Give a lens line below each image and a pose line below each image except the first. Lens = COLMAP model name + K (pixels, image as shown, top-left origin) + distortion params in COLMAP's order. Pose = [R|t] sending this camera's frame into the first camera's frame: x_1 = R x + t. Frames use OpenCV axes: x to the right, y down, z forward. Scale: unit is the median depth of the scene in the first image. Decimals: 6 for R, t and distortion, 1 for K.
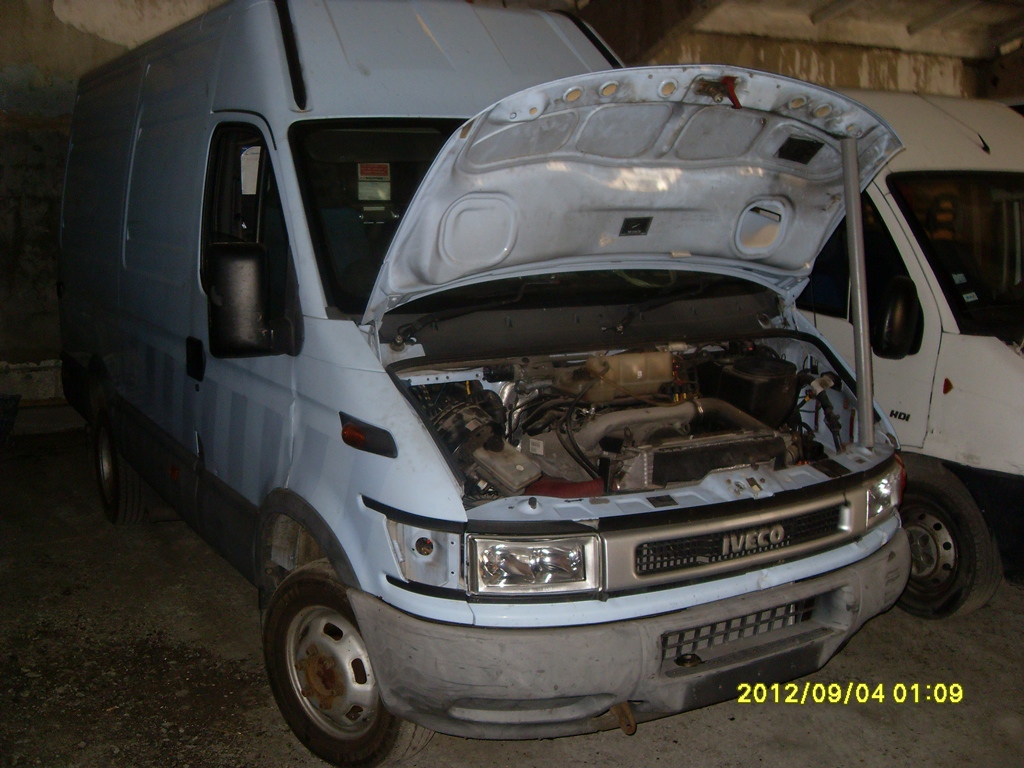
lens RADIAL K [[1296.2, 0, 512.0], [0, 1296.2, 384.0], [0, 0, 1]] dist [-0.213250, 0.281387]
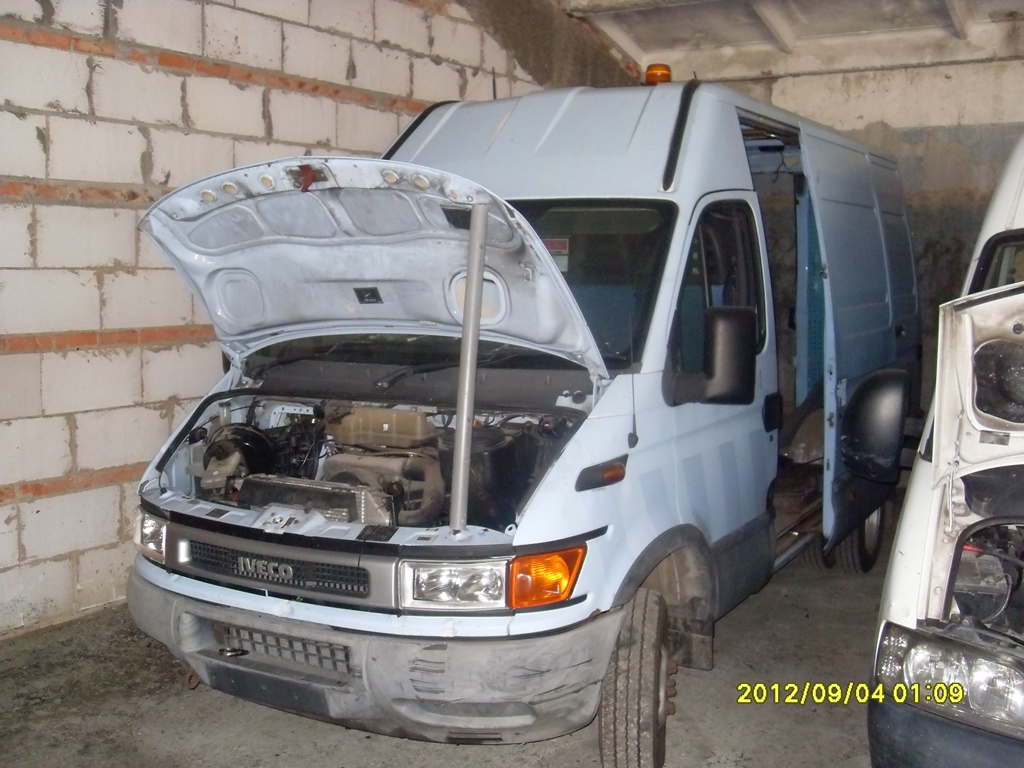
lens RADIAL K [[1296.2, 0, 512.0], [0, 1296.2, 384.0], [0, 0, 1]] dist [-0.213250, 0.281387]
pose [[0.409415, 0.078539, -0.908961, 1.195452], [-0.124625, 0.991763, 0.029560, -0.093894], [0.903796, 0.101177, 0.415831, 0.644095]]
